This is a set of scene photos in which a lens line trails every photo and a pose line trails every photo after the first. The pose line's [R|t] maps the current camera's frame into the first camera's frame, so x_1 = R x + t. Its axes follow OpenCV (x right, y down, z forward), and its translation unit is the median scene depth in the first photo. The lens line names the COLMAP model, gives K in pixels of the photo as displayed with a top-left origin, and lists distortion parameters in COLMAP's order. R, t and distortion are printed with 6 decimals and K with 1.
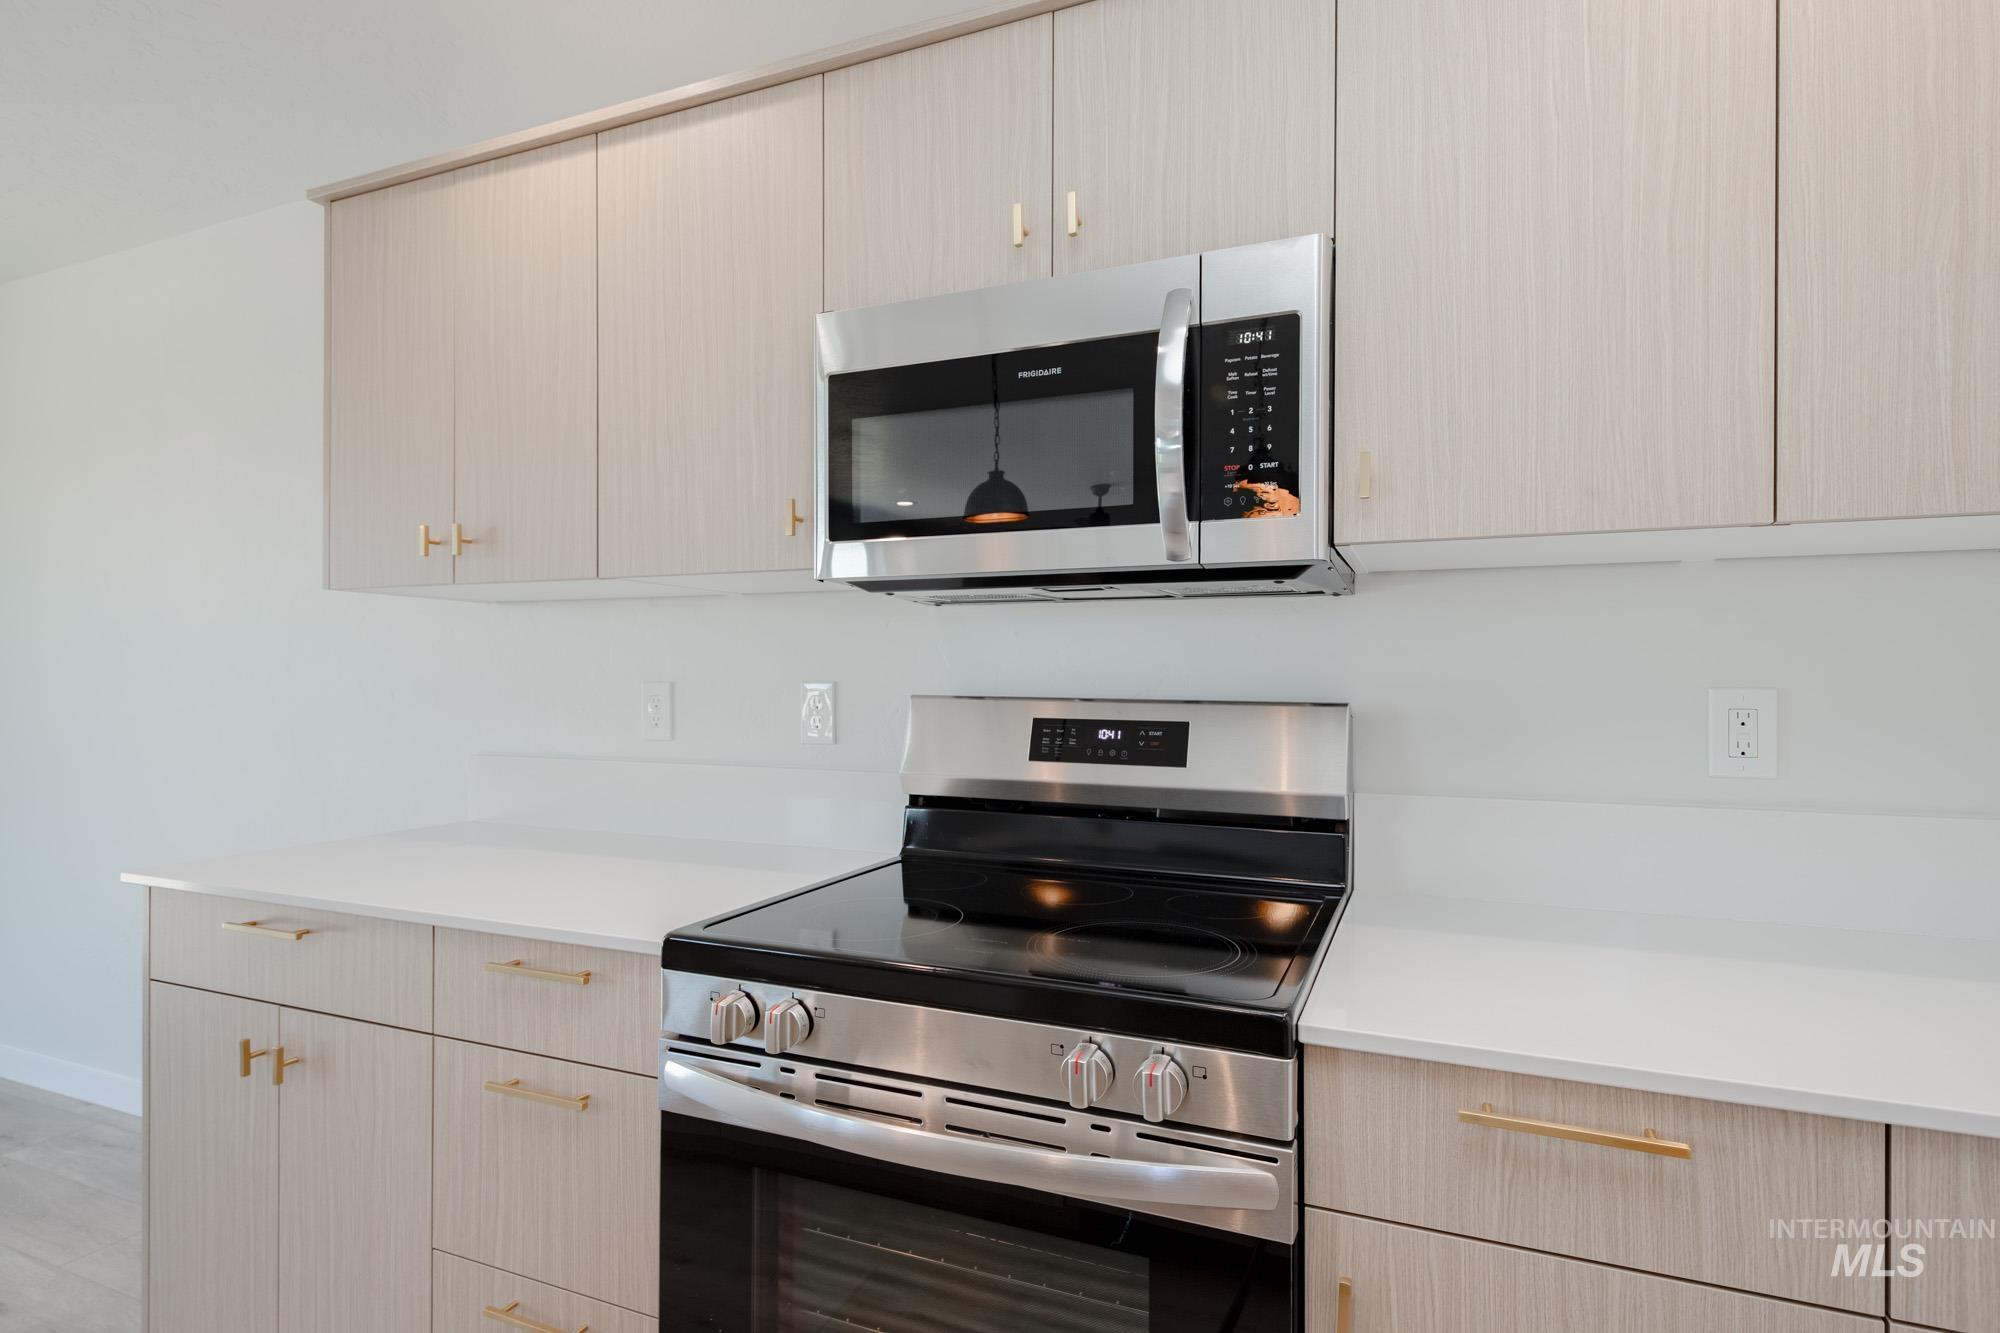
lens RADIAL K [[968.6, 0, 1067.2], [0, 968.6, 678.8], [0, 0, 1]] dist [0.001333, -0.000120]
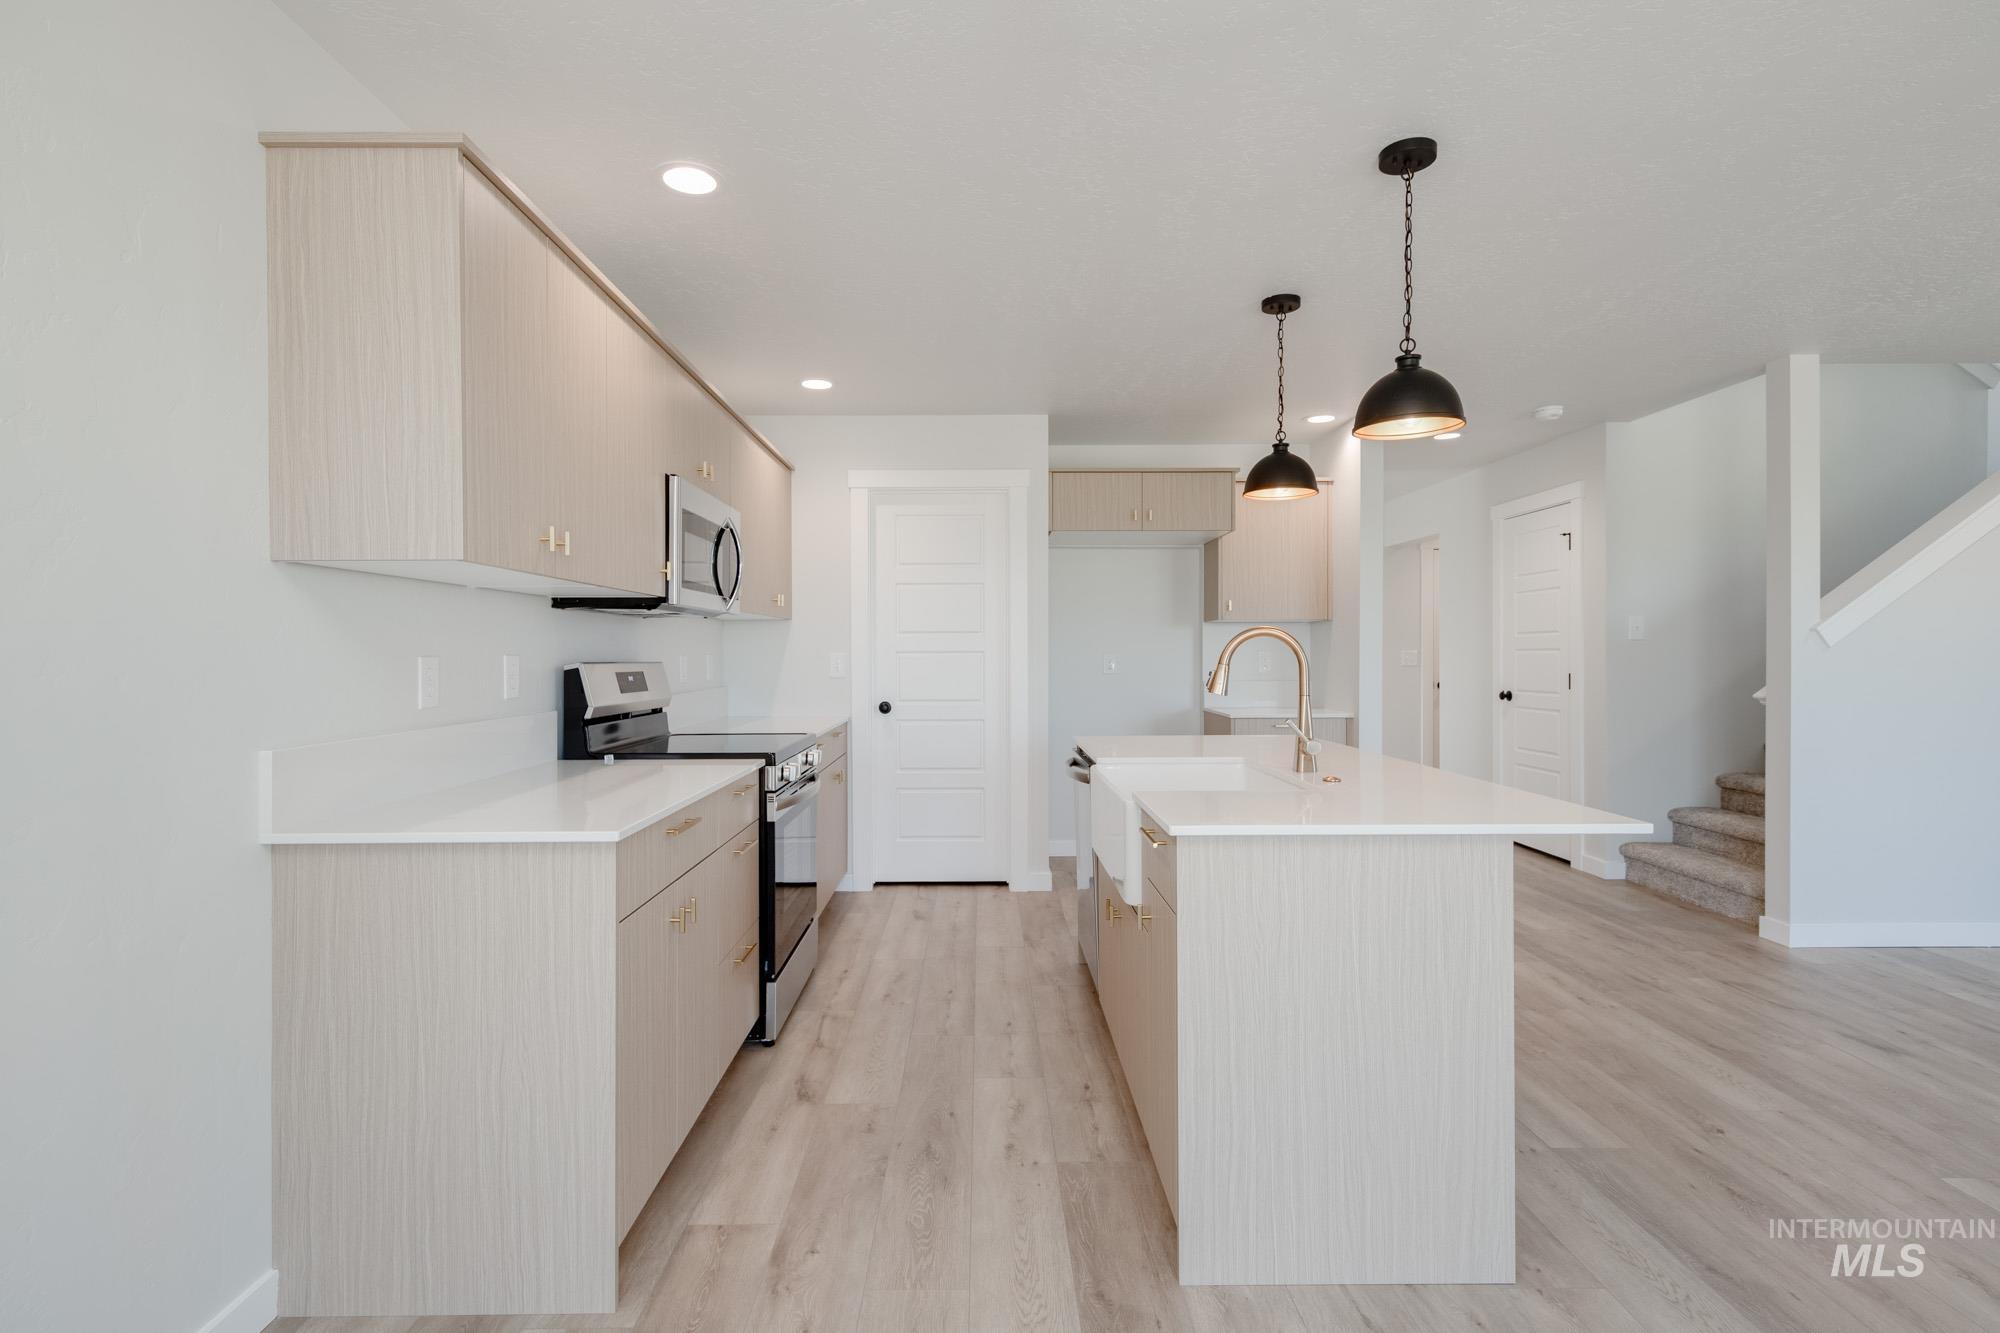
lens RADIAL K [[949.7, 0, 989.6], [0, 949.7, 656.6], [0, 0, 1]] dist [0.006450, -0.000810]
pose [[-0.364396, -0.008114, 0.931209, -2.413463], [-0.001191, 0.999965, 0.008247, -0.009450], [-0.931243, 0.001896, -0.364393, 1.134214]]
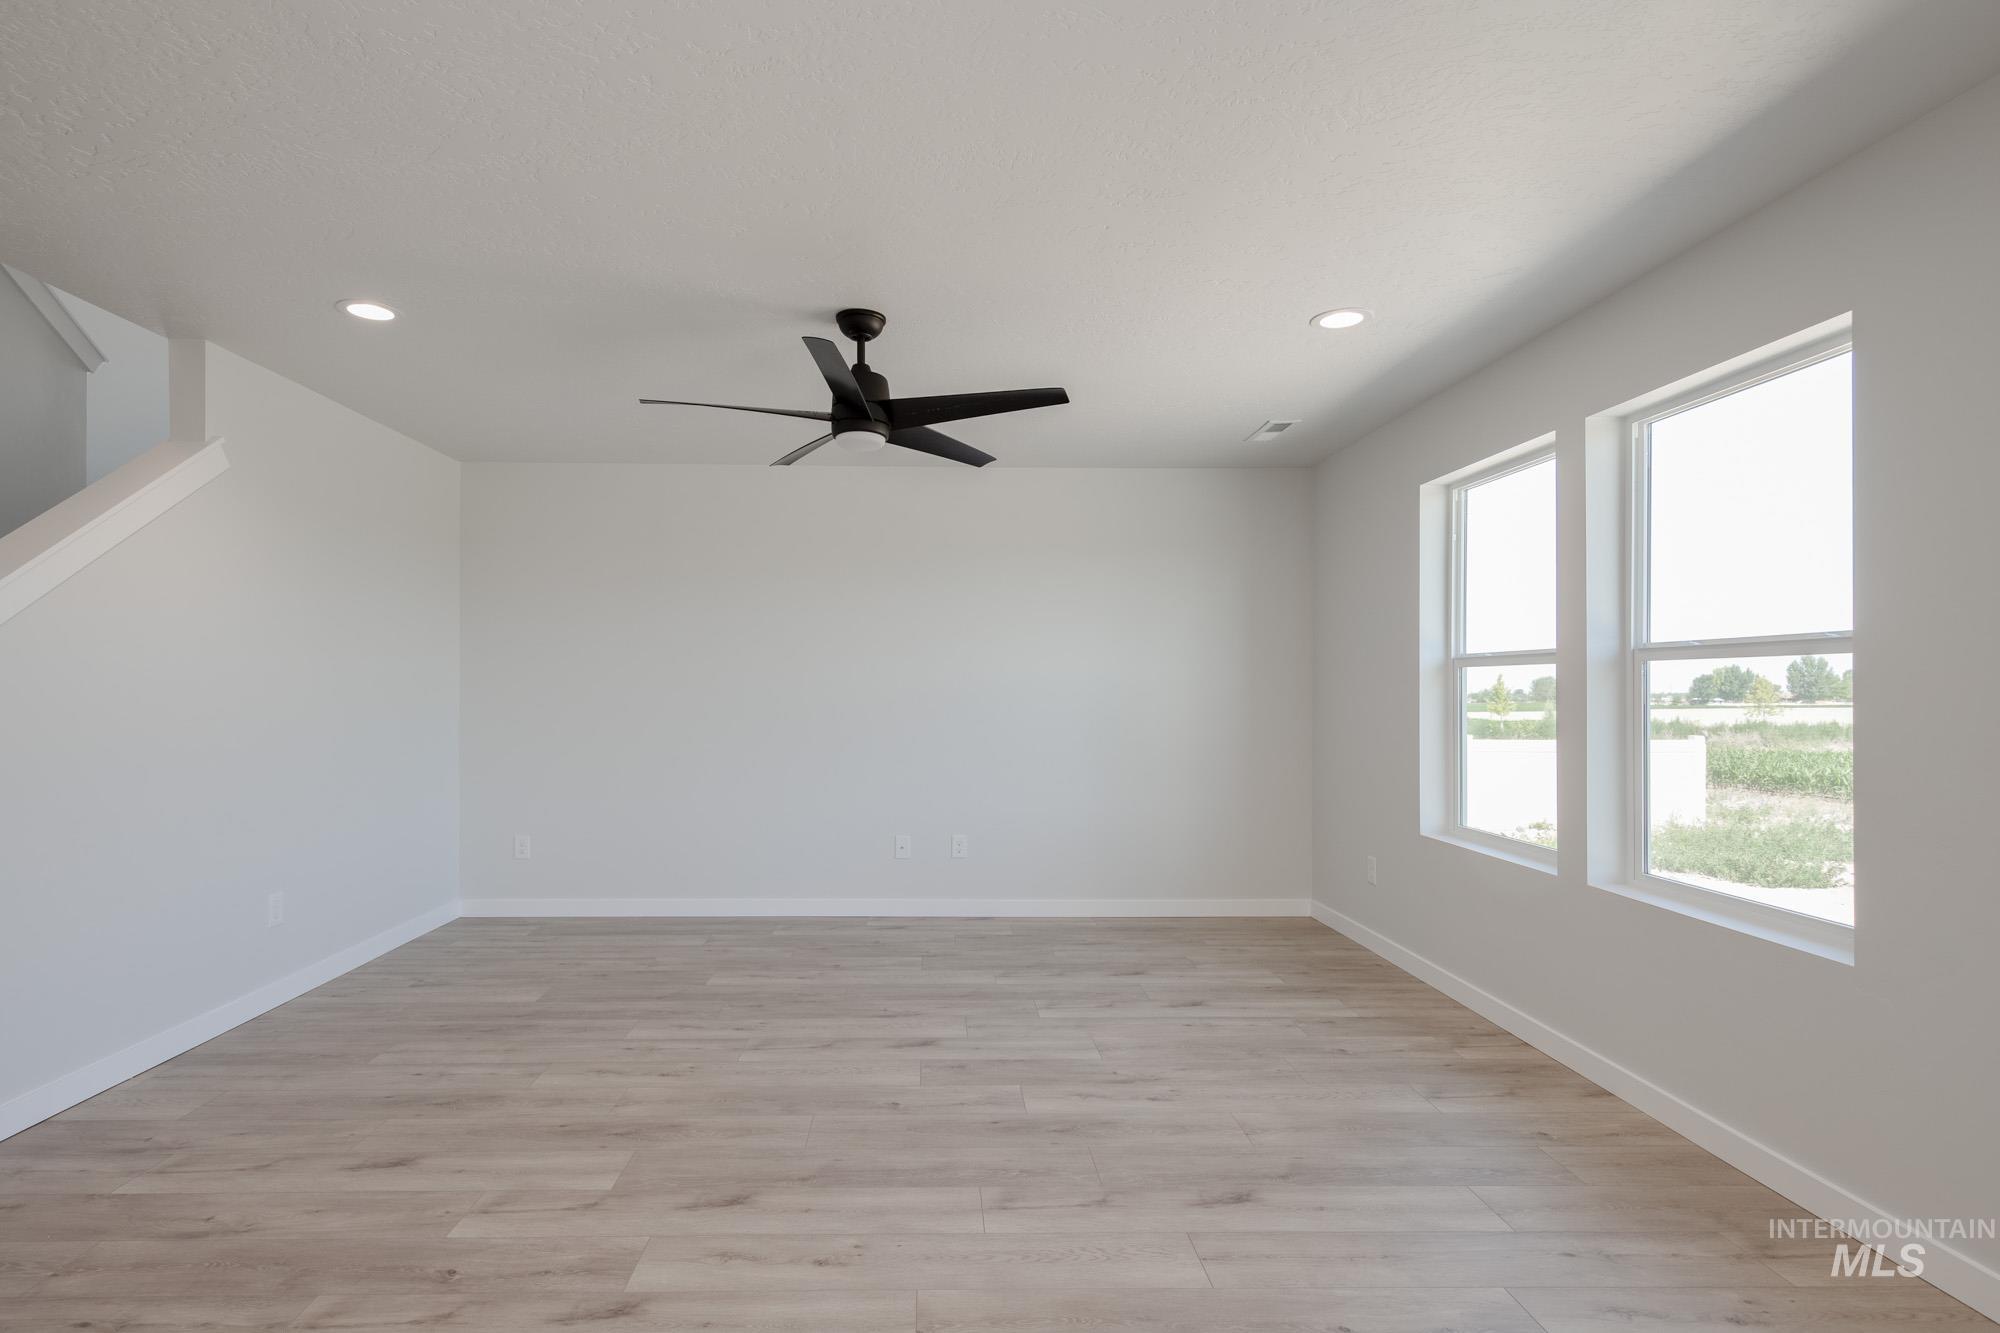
lens RADIAL K [[970.3, 0, 939.6], [0, 970.3, 674.8], [0, 0, 1]] dist [0.005347, -0.000059]
pose [[-0.926590, -0.010370, -0.375929, -1.742246], [-0.005605, 0.999890, -0.013767, -0.012611], [0.376031, -0.010650, -0.926546, 0.114086]]
